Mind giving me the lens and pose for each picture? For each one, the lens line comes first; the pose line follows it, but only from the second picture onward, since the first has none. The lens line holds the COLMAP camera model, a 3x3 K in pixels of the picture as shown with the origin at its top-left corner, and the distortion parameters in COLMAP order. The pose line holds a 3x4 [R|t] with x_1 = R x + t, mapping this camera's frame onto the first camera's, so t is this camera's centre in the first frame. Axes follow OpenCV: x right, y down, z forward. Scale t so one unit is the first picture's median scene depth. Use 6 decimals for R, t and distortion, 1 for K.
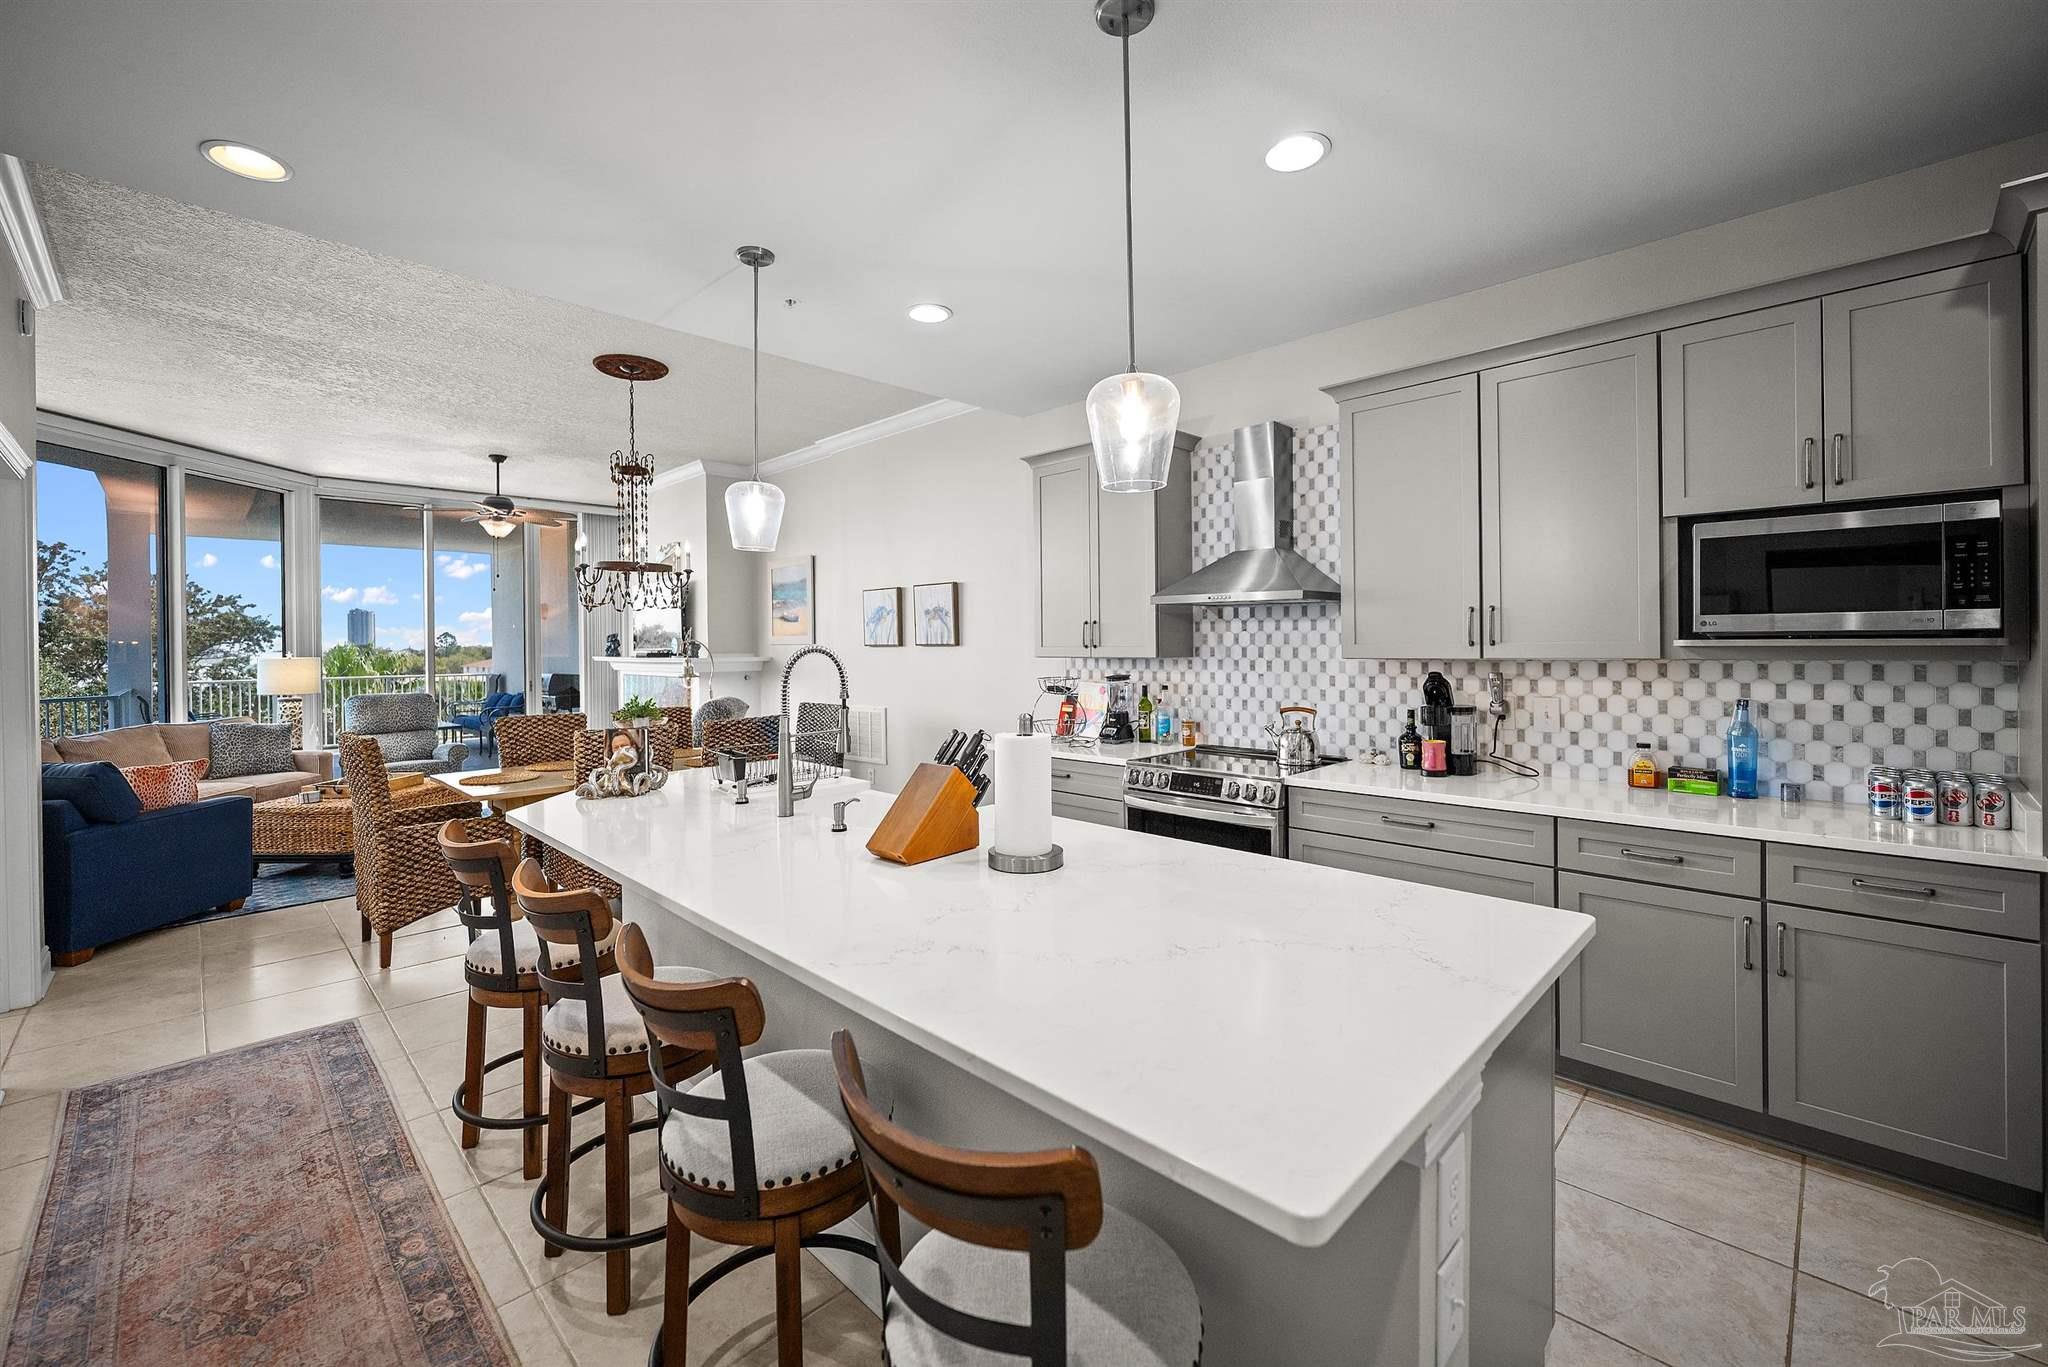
lens RADIAL K [[843.7, 0, 1021.5], [0, 843.7, 645.9], [0, 0, 1]] dist [-0.003985, 0.000037]
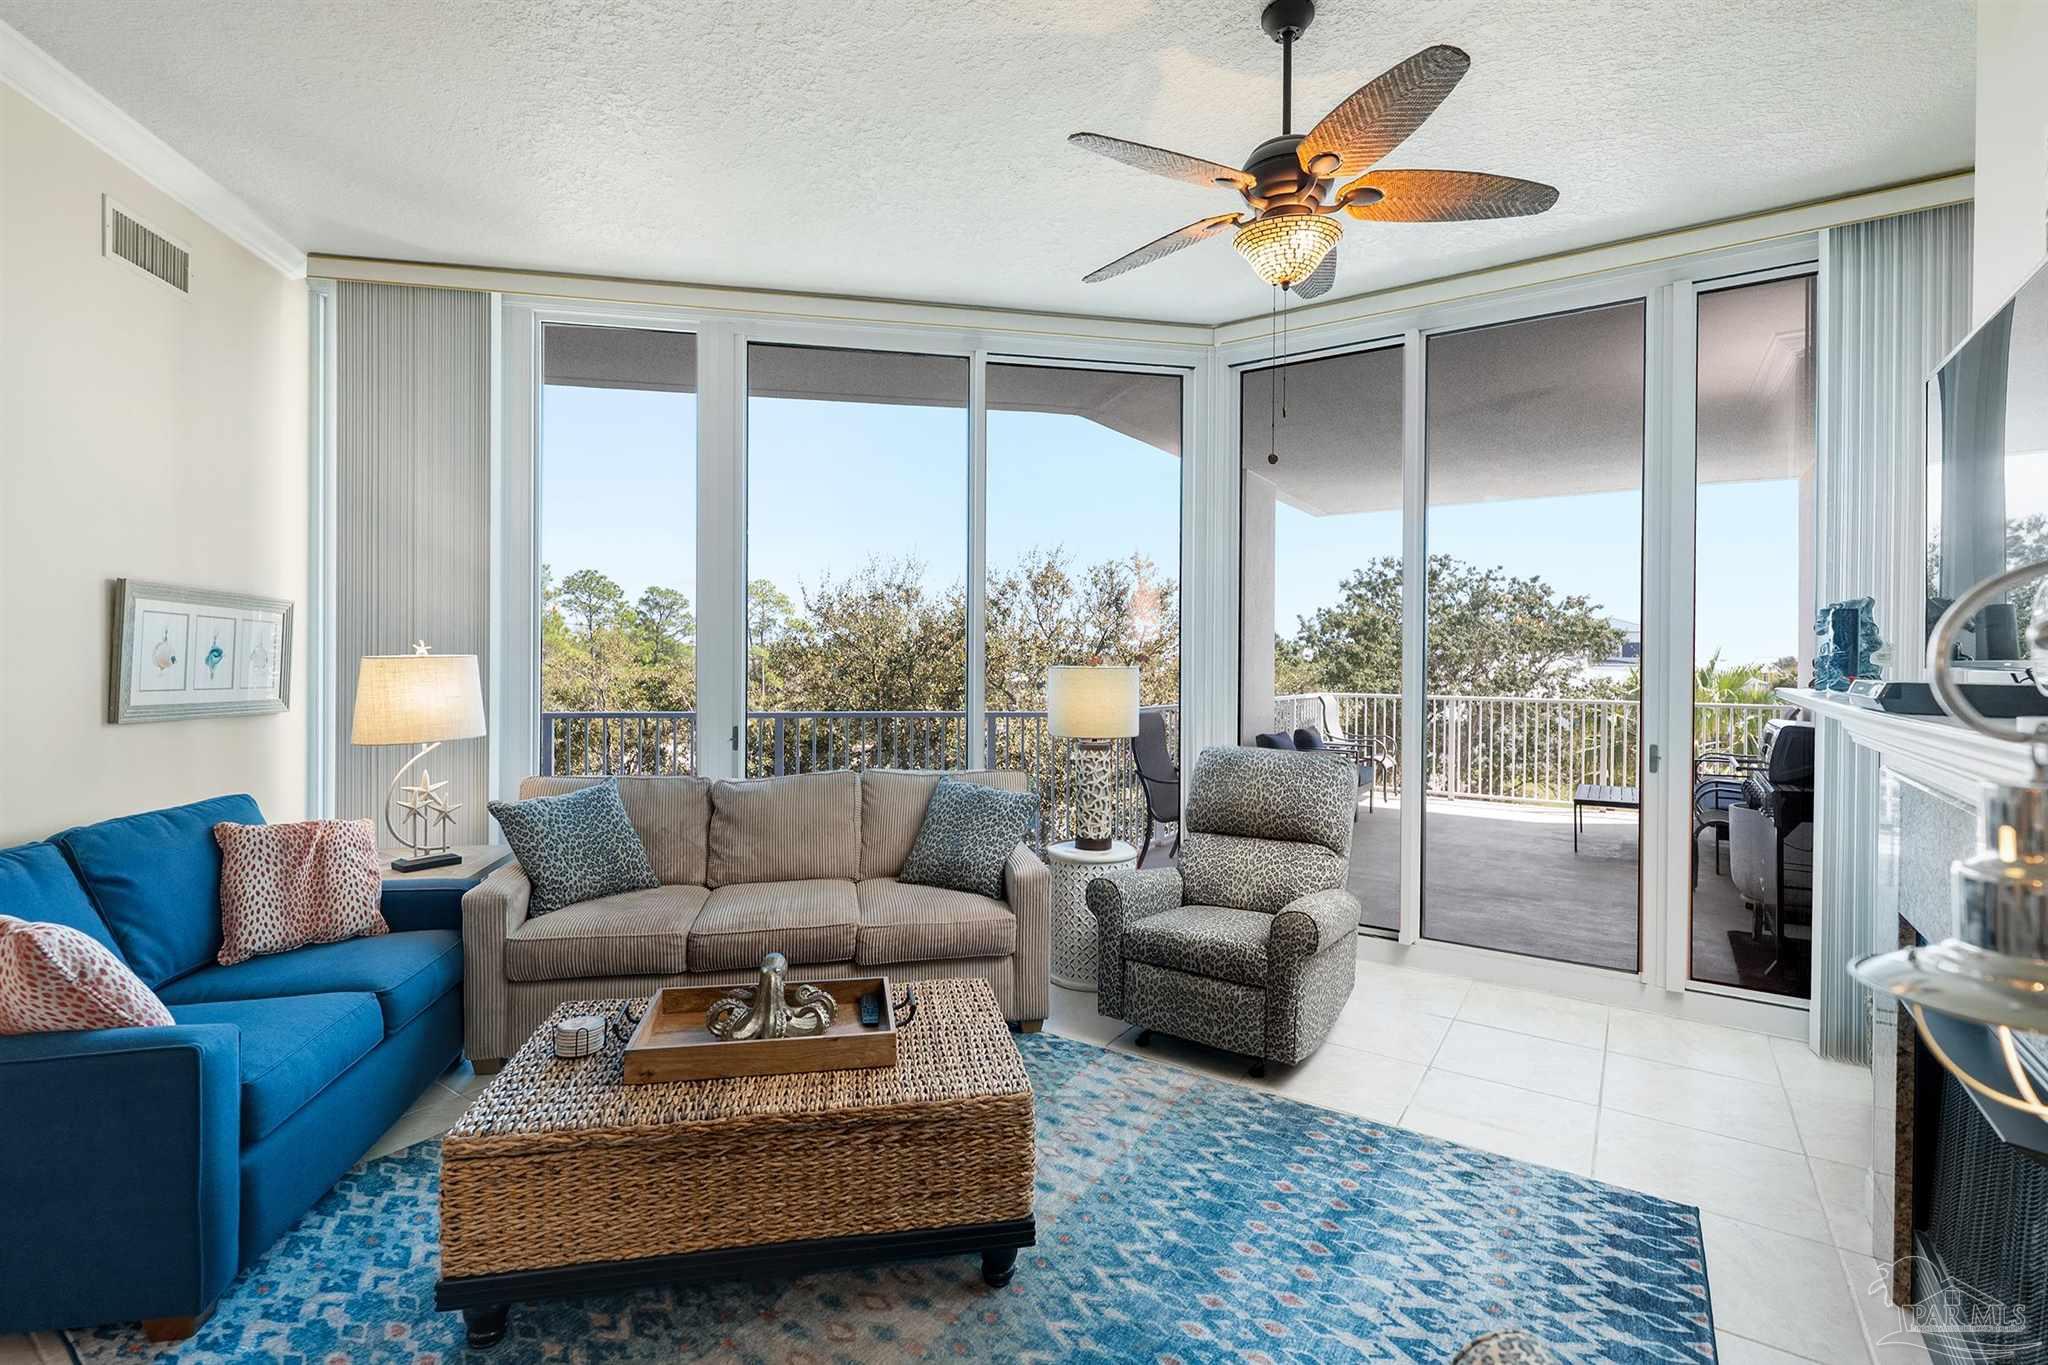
lens RADIAL K [[922.4, 0, 1020.9], [0, 922.4, 661.2], [0, 0, 1]] dist [-0.001981, 0.000038]
pose [[0.178818, 0.018010, -0.983717, -0.665930], [-0.012960, 0.999789, 0.015948, 0.005279], [0.983797, 0.009897, 0.179014, 1.846610]]
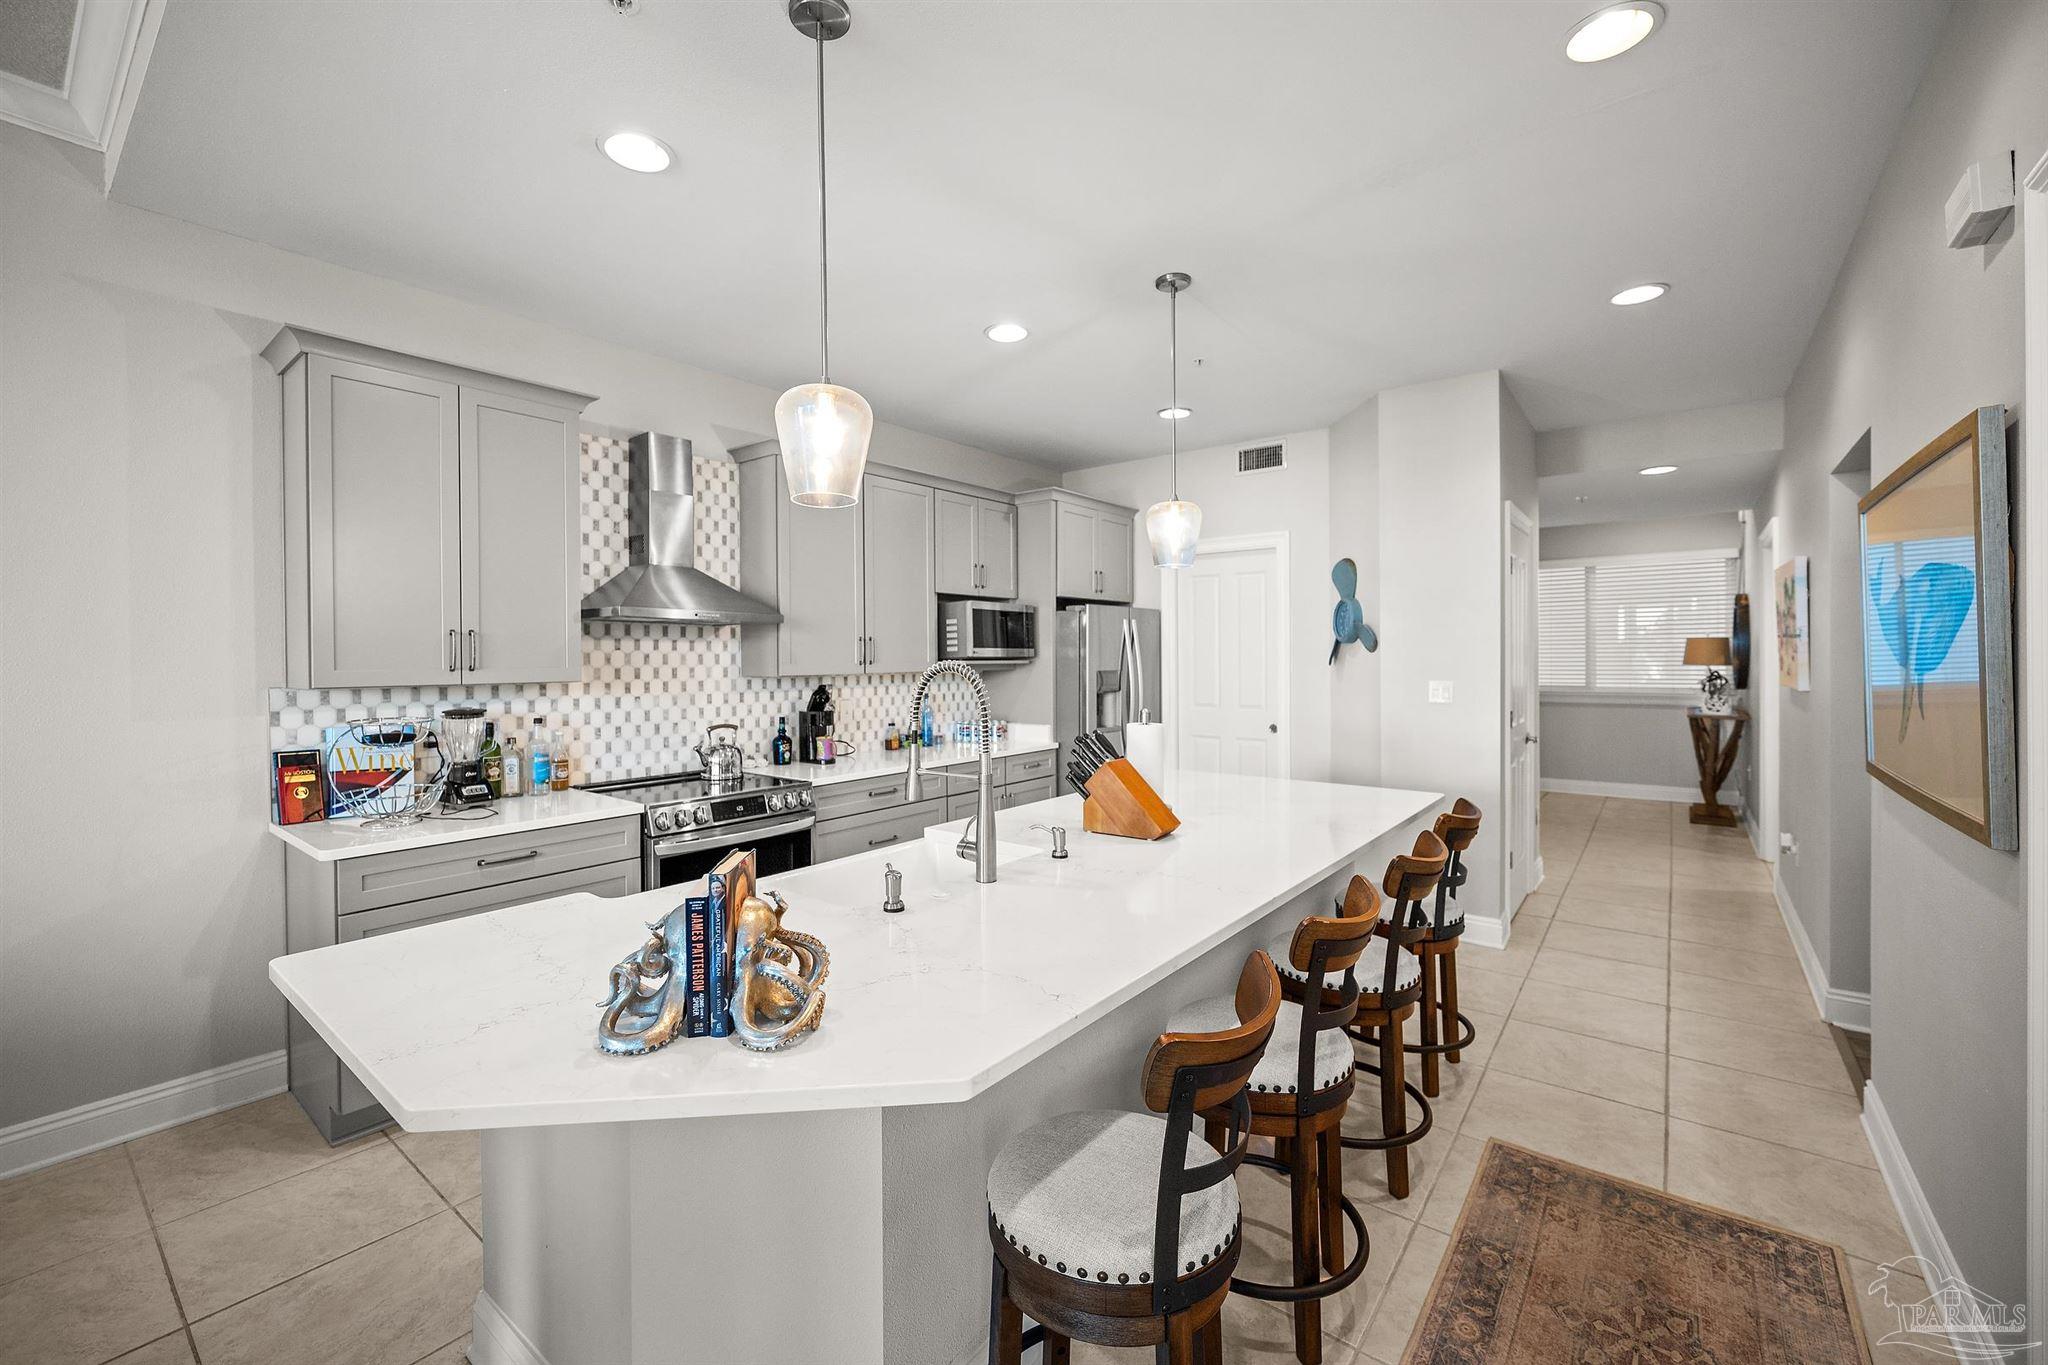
lens RADIAL K [[837.5, 0, 1013.0], [0, 837.5, 662.2], [0, 0, 1]] dist [-0.000042, 0.000324]
pose [[-0.114961, 0.006546, 0.993348, -0.867765], [0.010722, 0.999928, -0.005348, 0.005782], [-0.993312, 0.010036, -0.115023, 0.879611]]
